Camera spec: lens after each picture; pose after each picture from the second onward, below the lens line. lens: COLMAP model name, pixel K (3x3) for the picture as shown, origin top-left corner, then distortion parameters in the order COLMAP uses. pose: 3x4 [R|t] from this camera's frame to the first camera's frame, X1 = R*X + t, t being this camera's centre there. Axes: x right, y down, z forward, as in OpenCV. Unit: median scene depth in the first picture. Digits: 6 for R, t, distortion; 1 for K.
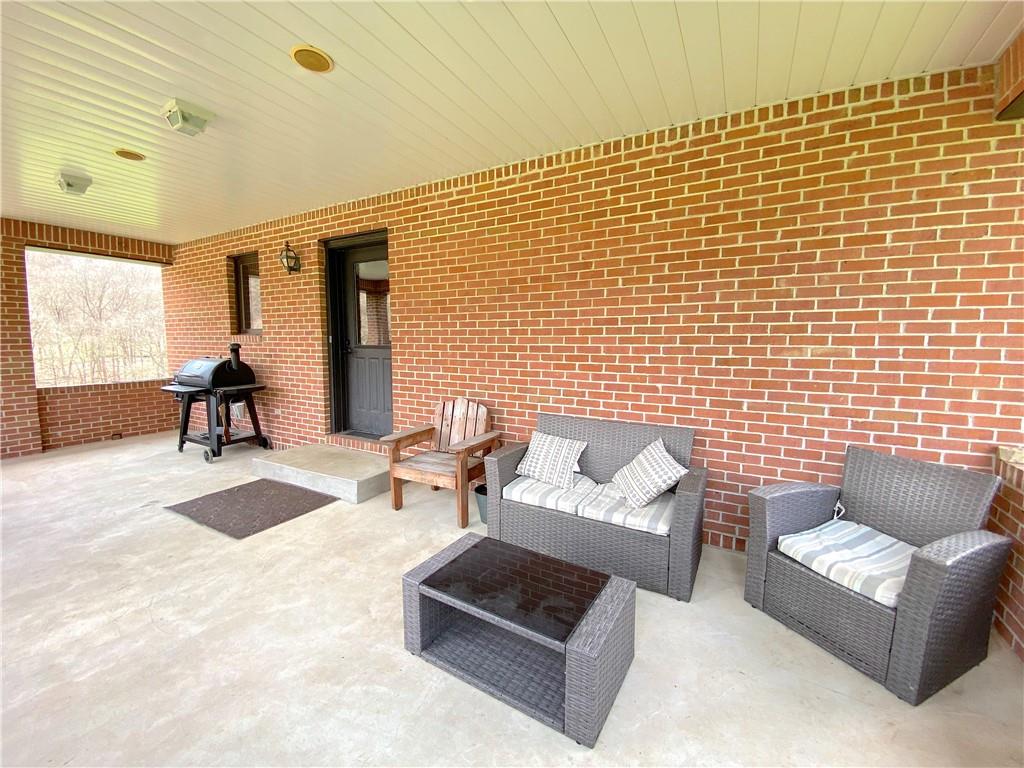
lens RADIAL K [[422.9, 0, 510.8], [0, 422.9, 384.7], [0, 0, 1]] dist [-0.014234, -0.003837]
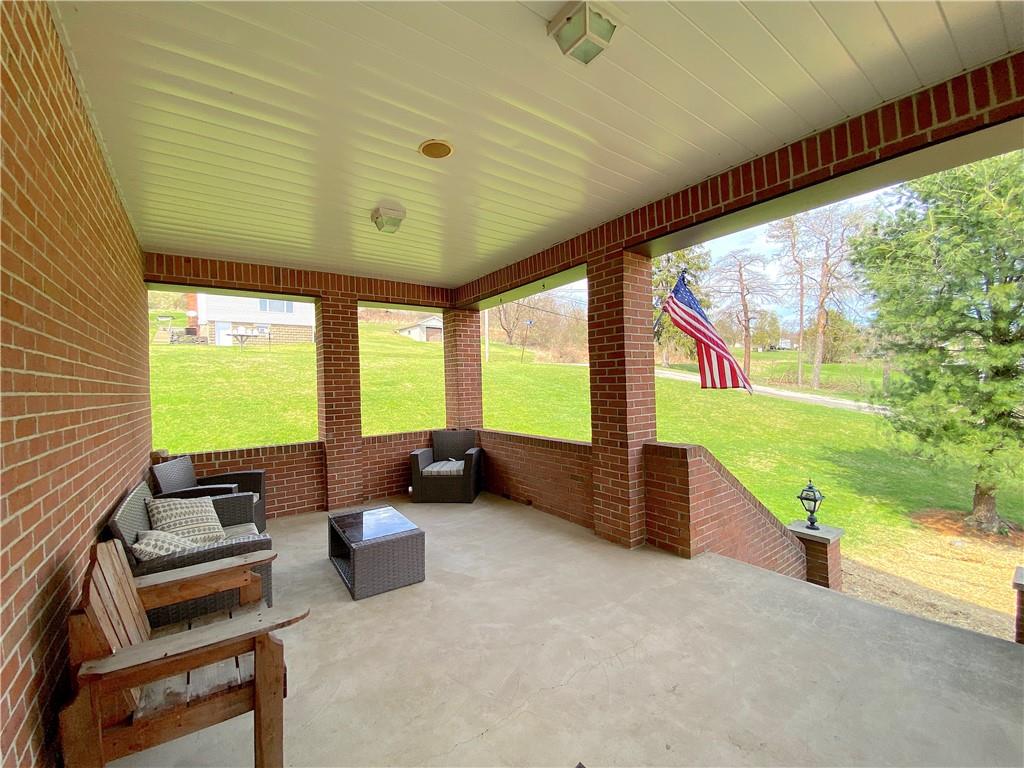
lens RADIAL K [[422.9, 0, 510.5], [0, 422.9, 377.3], [0, 0, 1]] dist [-0.014234, -0.003837]
pose [[-0.909885, 0.034211, 0.413446, -1.079640], [0.068740, 0.995251, 0.068926, -0.202706], [-0.409125, 0.091135, -0.907916, 1.950068]]
